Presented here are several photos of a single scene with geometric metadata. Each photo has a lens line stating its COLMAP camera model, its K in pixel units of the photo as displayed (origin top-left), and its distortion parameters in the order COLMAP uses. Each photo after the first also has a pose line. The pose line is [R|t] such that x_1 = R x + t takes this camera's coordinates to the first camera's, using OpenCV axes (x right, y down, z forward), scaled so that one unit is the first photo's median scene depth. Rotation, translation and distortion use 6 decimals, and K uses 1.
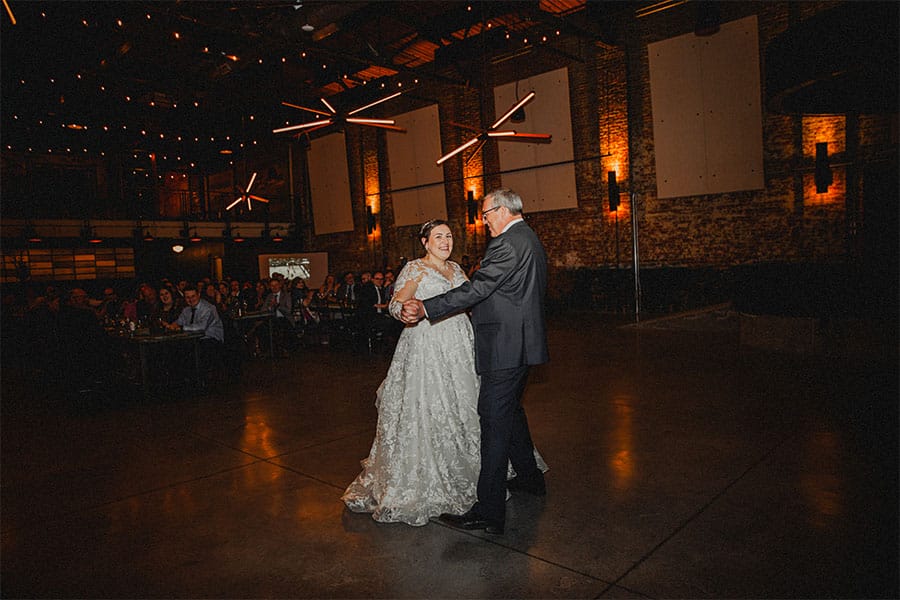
lens RADIAL K [[602.2, 0, 450.0], [0, 602.2, 300.0], [0, 0, 1]] dist [-0.109169, 0.080894]
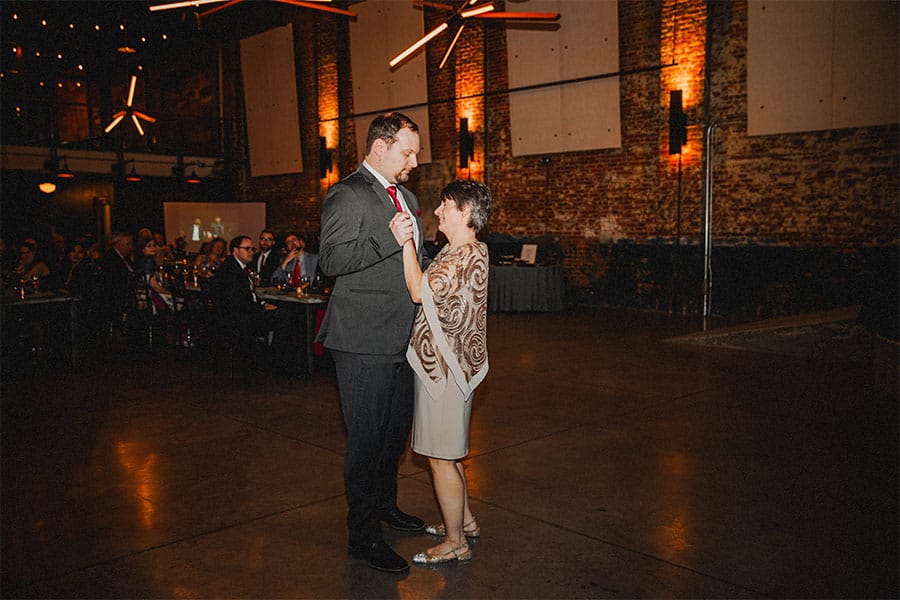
lens RADIAL K [[790.6, 0, 450.0], [0, 790.6, 300.0], [0, 0, 1]] dist [-0.046509, 0.113434]
pose [[0.998454, 0.043530, -0.034579, 0.068521], [-0.042330, 0.998501, 0.034704, -0.012095], [0.036038, -0.033187, 0.998799, 0.143403]]
